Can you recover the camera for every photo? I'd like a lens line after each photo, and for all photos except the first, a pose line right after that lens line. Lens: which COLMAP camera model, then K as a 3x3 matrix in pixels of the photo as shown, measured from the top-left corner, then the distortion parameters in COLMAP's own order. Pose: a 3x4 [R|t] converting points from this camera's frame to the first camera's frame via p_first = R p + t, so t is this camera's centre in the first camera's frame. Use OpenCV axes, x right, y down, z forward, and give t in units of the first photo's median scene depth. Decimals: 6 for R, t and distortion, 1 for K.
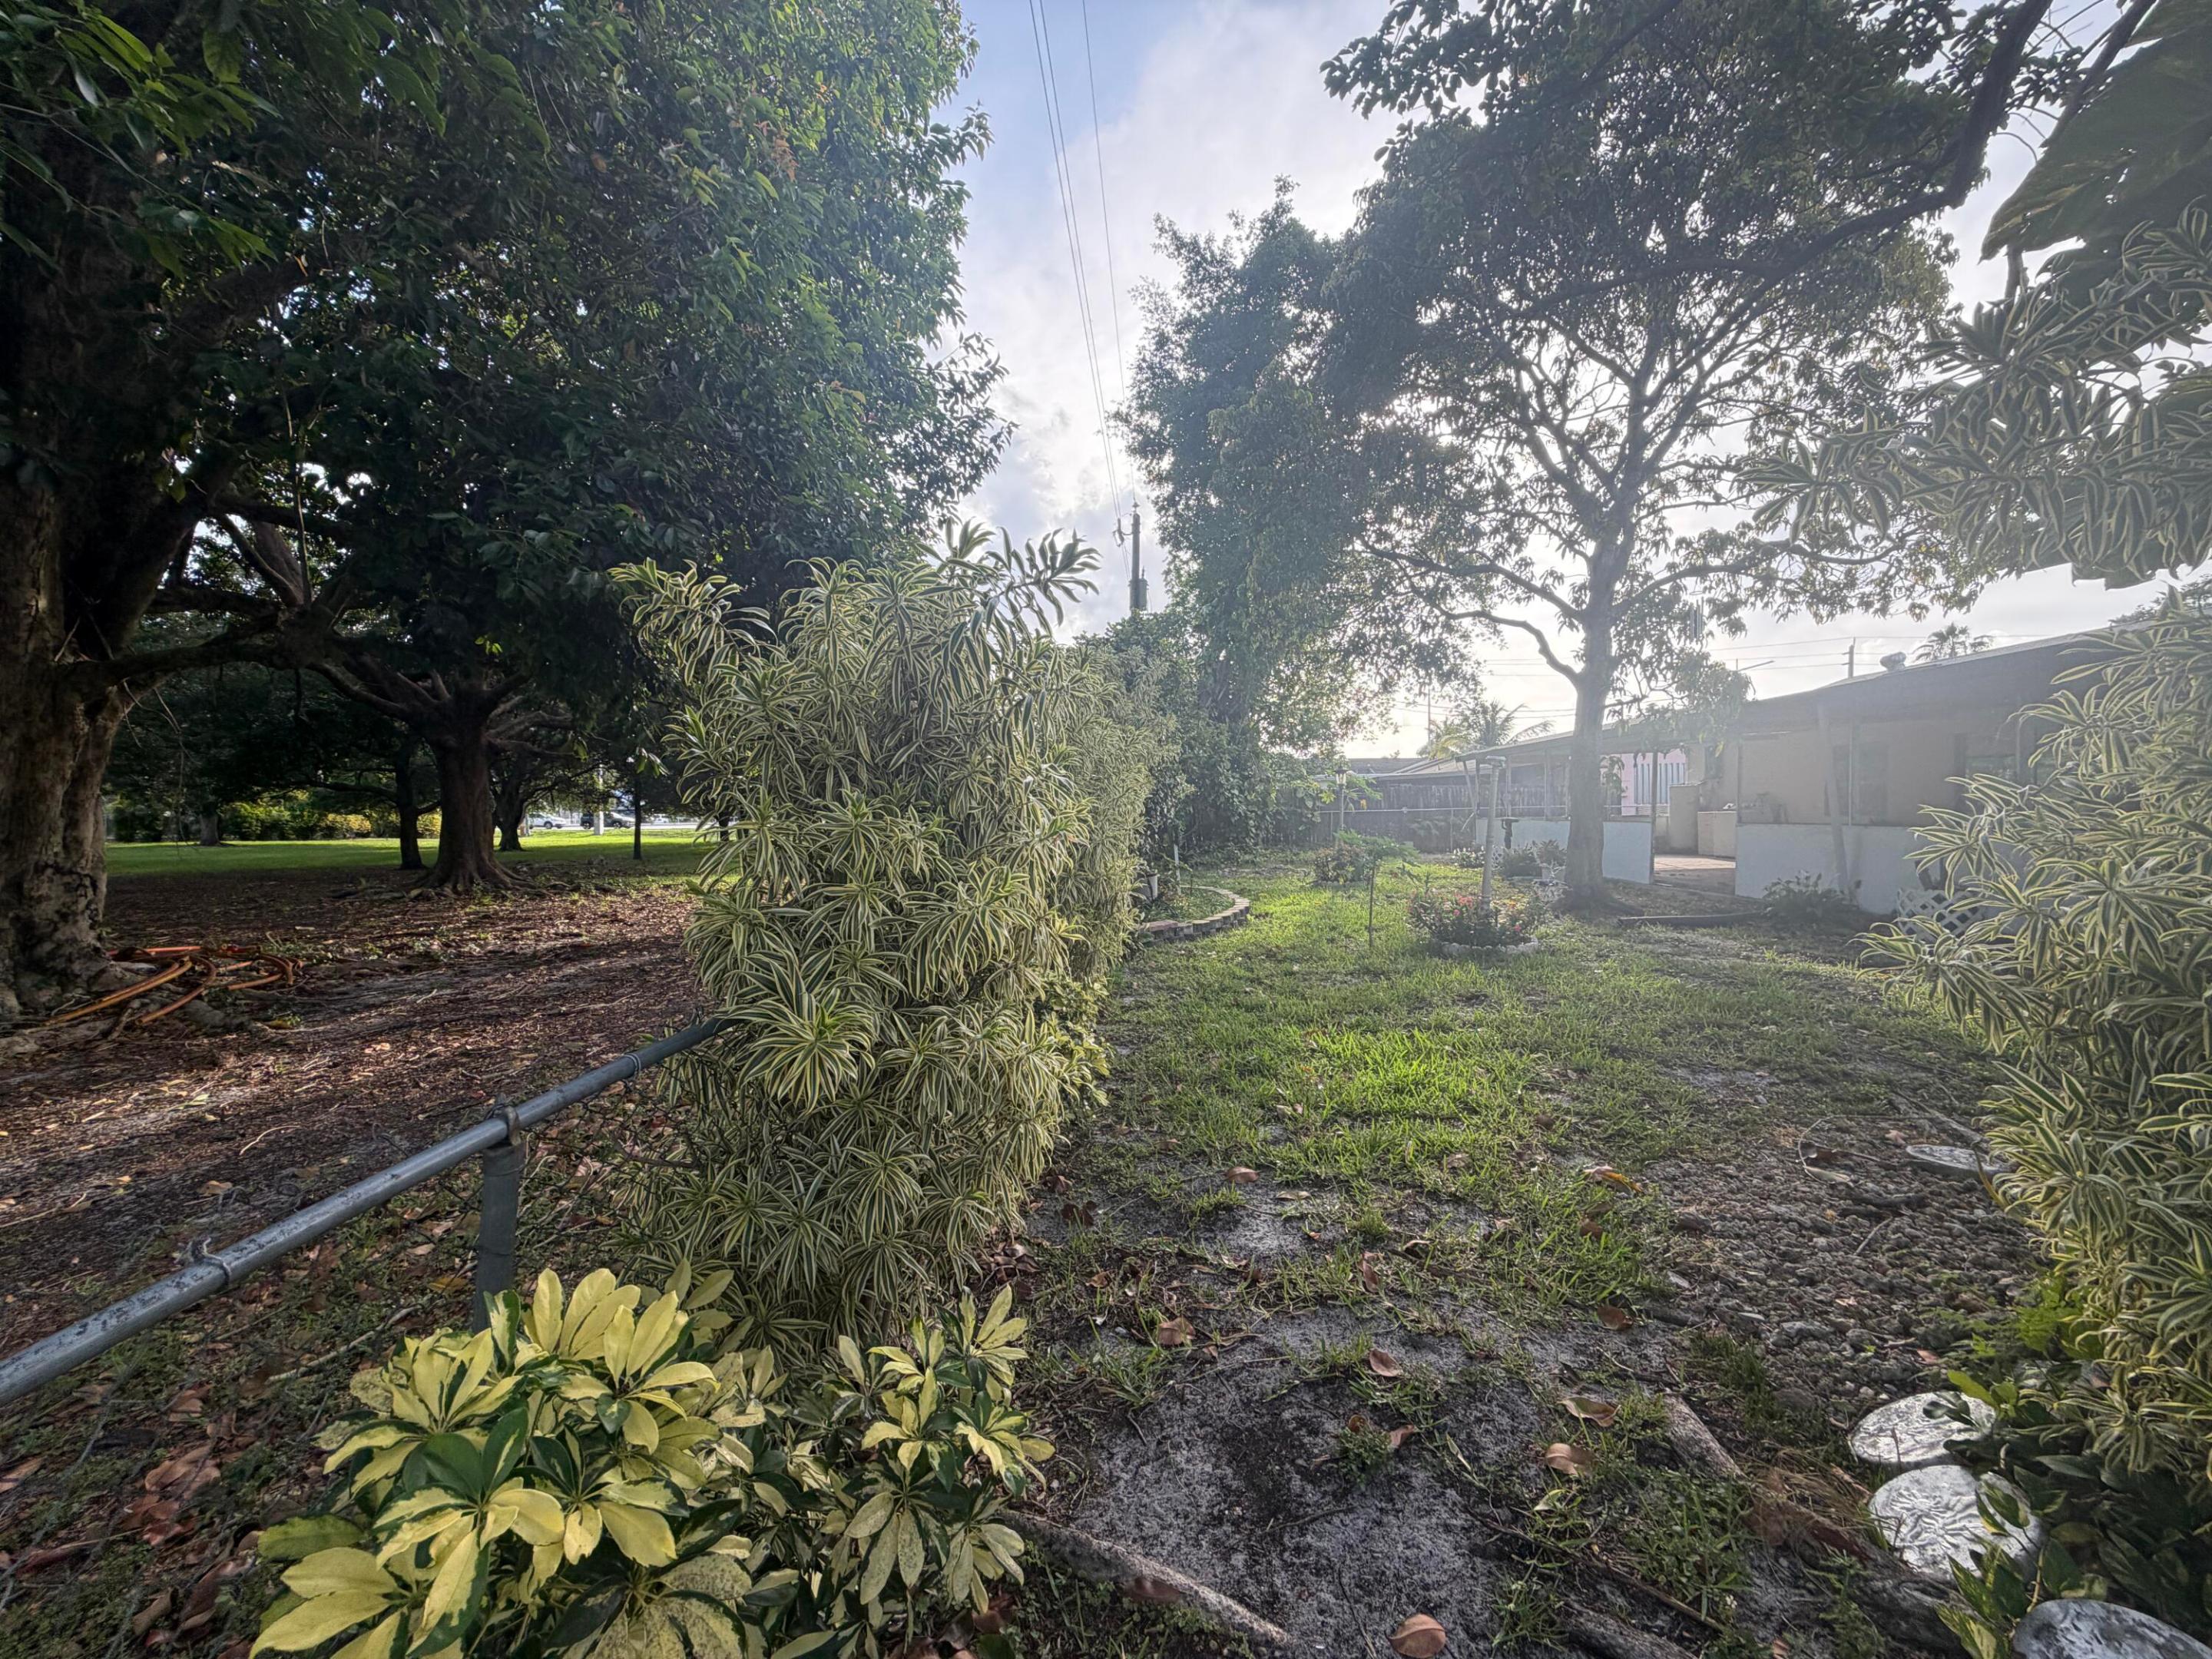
lens RADIAL K [[884.5, 0, 1100.9], [0, 884.5, 831.3], [0, 0, 1]] dist [0.001374, 0.000358]
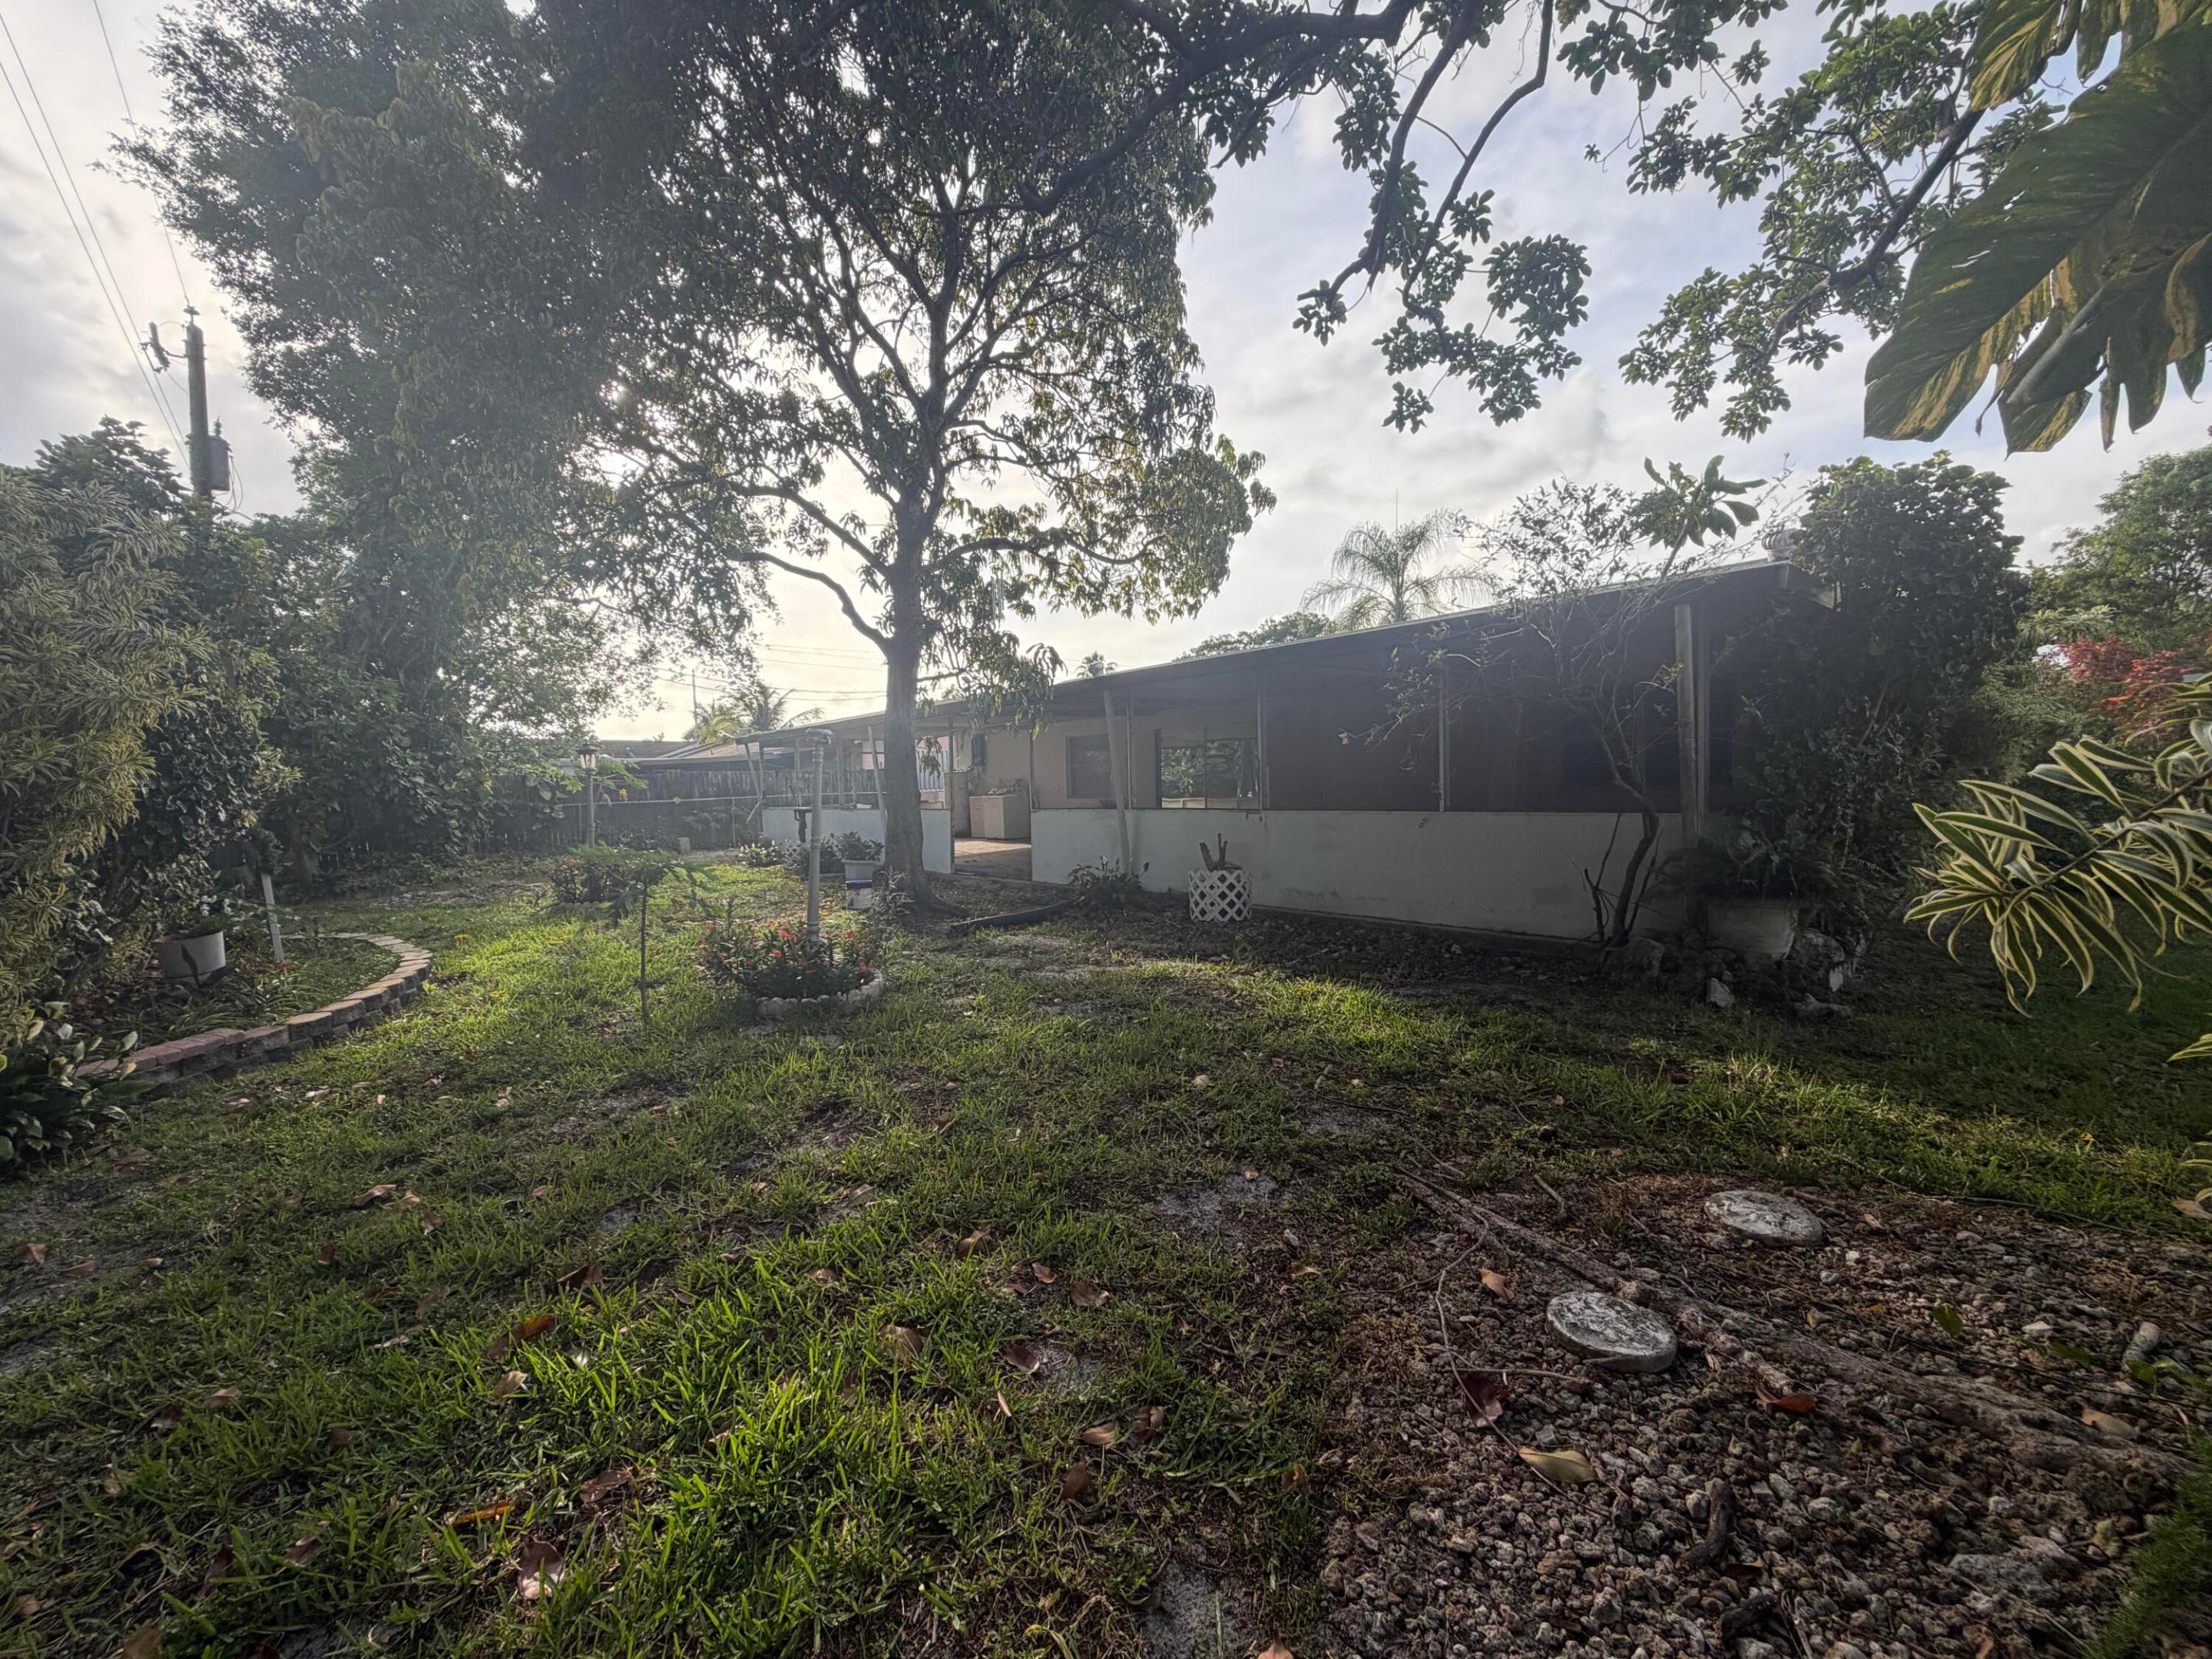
lens RADIAL K [[884.5, 0, 1100.9], [0, 884.5, 831.3], [0, 0, 1]] dist [0.001374, 0.000358]
pose [[0.709110, -0.046149, 0.703586, 0.070984], [0.035656, 0.998926, 0.029584, -0.010544], [-0.704195, 0.004109, 0.709994, 0.236089]]
